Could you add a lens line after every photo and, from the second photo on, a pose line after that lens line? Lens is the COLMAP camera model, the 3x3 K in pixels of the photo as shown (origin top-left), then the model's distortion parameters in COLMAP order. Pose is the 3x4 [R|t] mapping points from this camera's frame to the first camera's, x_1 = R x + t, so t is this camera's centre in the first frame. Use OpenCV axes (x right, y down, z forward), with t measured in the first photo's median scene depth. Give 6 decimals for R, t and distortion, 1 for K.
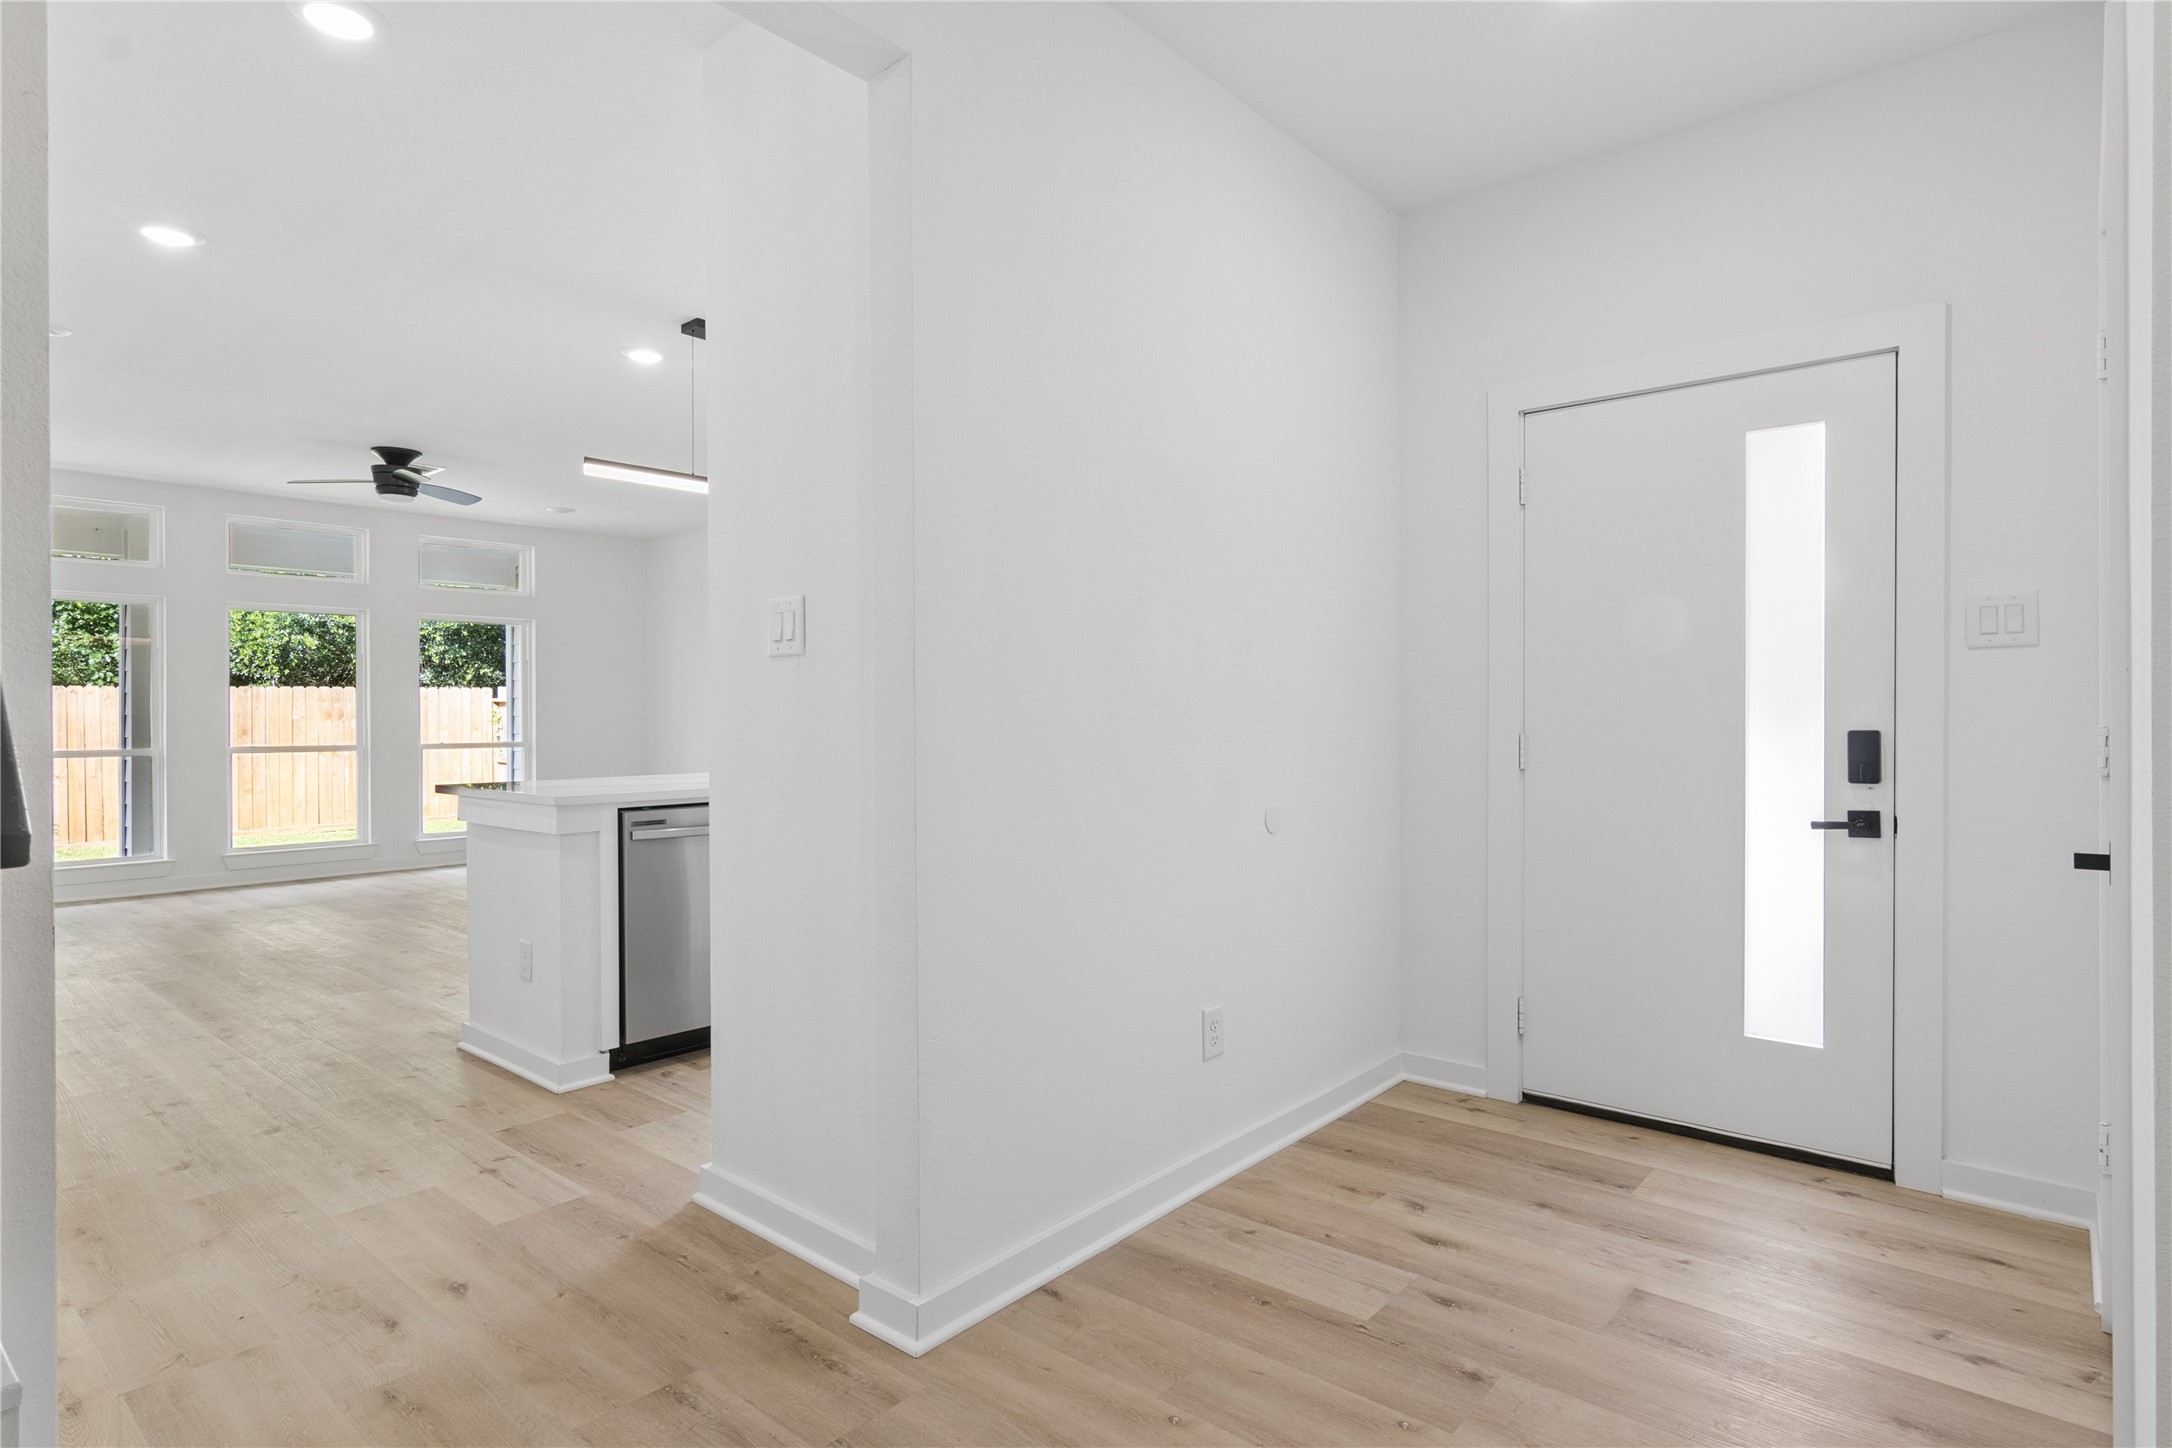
lens RADIAL K [[1136.2, 0, 1085.2], [0, 1136.2, 723.0], [0, 0, 1]] dist [-0.000834, 0.001901]
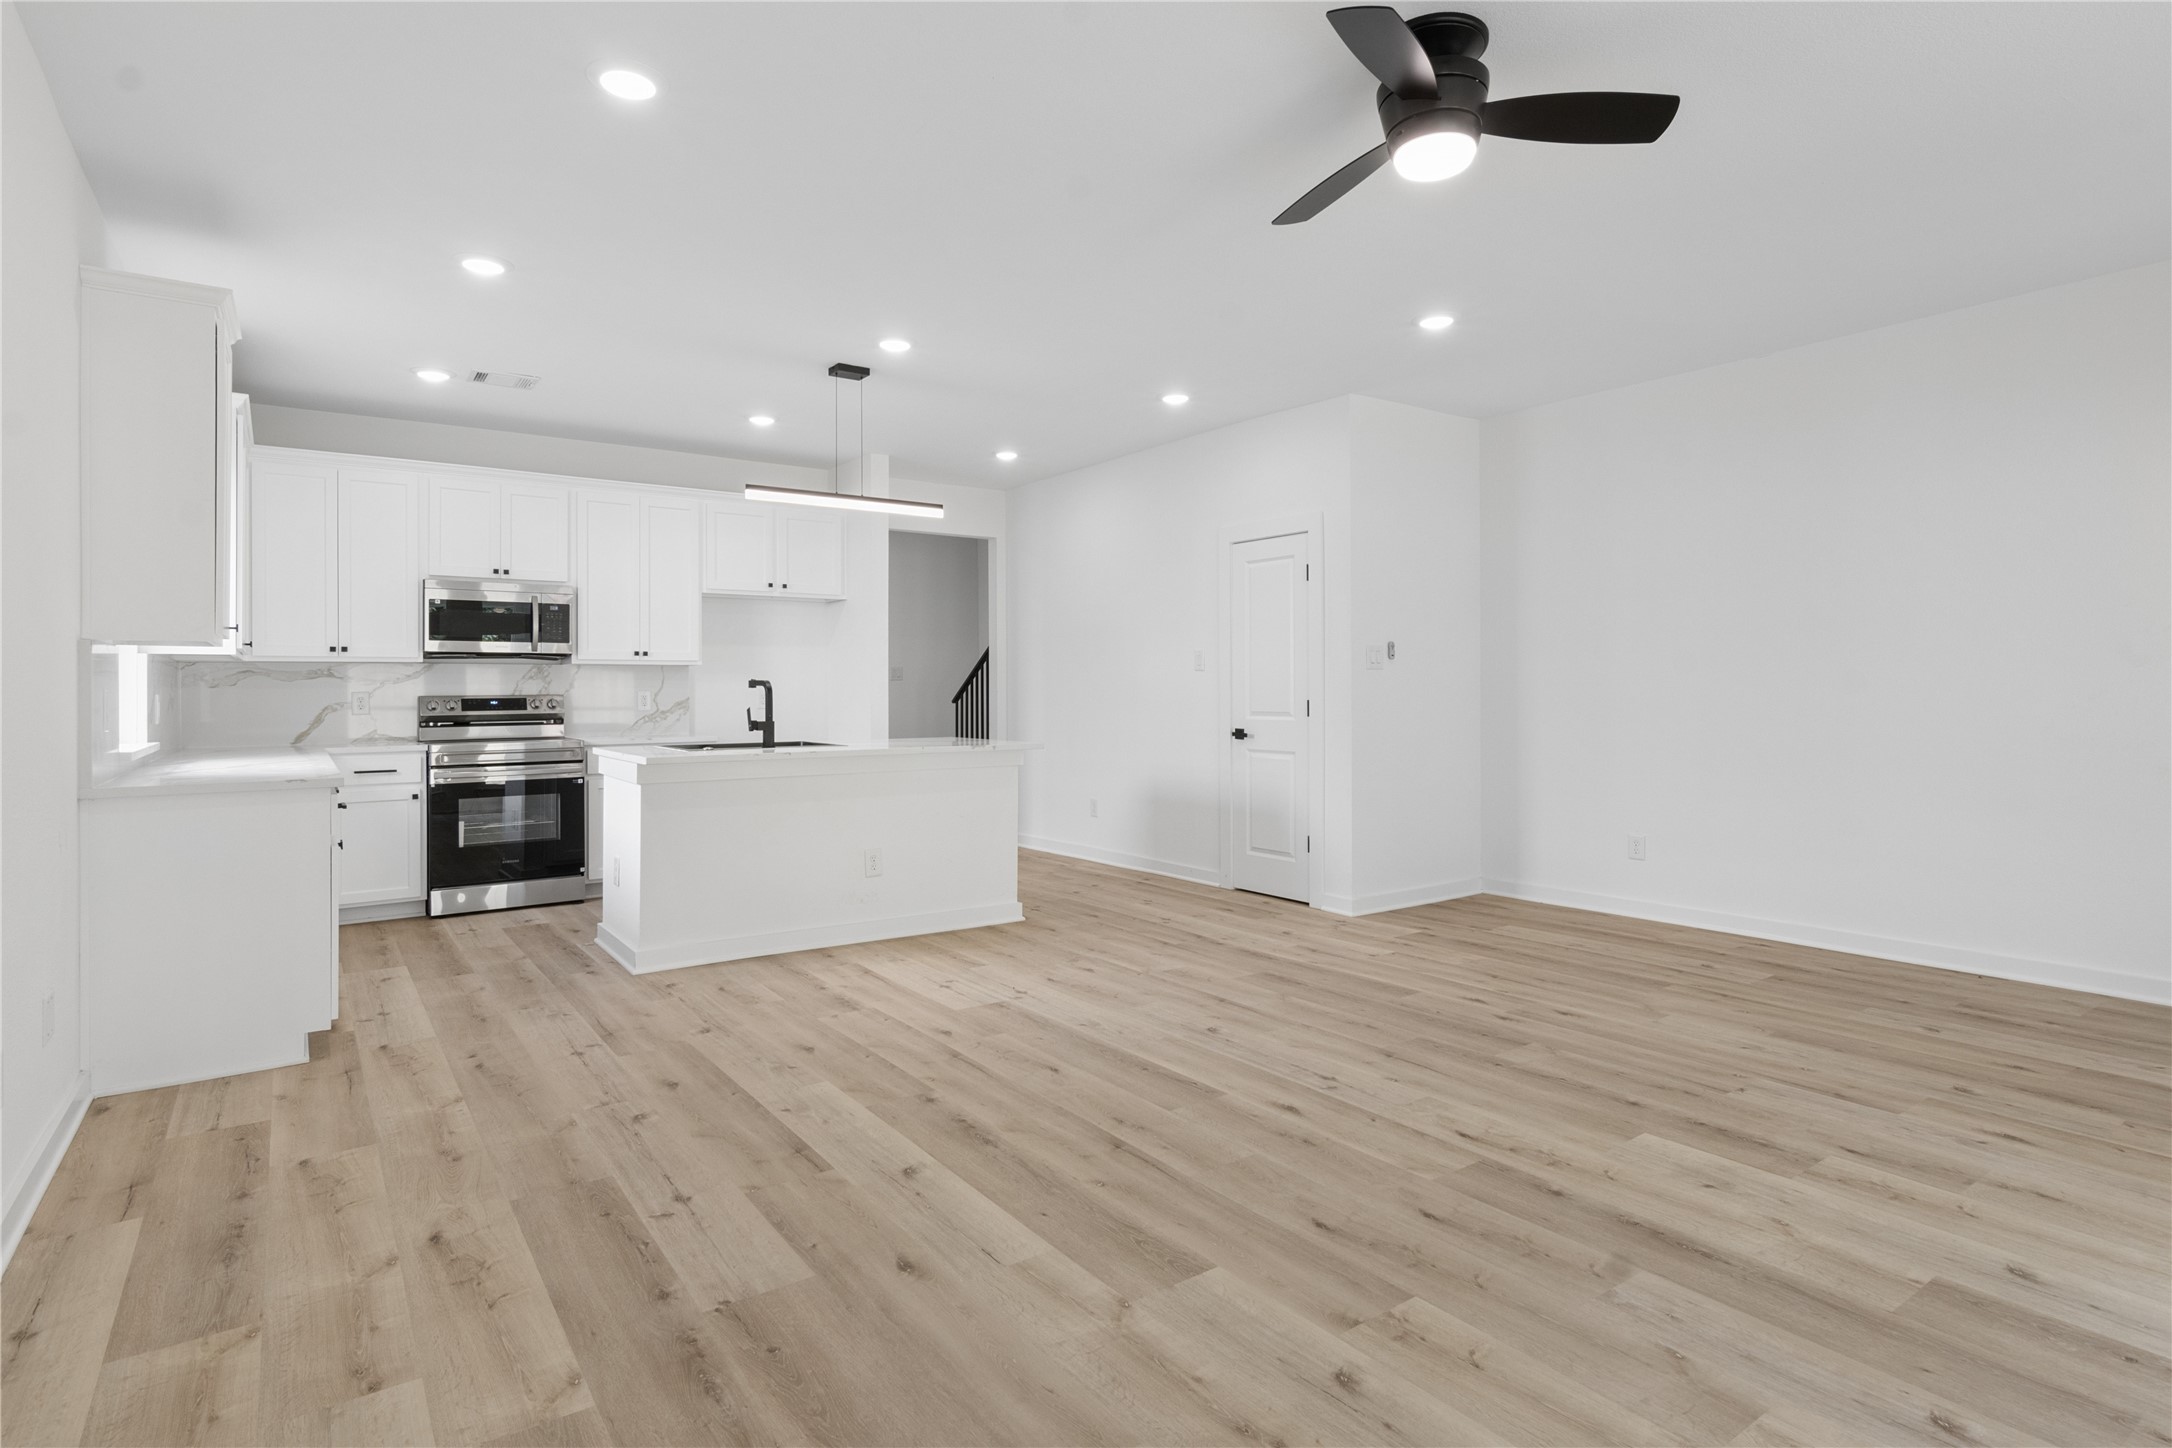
lens RADIAL K [[1112.4, 0, 1079.6], [0, 1112.4, 677.6], [0, 0, 1]] dist [-0.001644, -0.000146]
pose [[-0.971224, 0.010863, 0.237919, -0.635126], [0.009145, 0.999924, -0.008322, -0.009994], [-0.237992, -0.005906, -0.971249, 1.563051]]
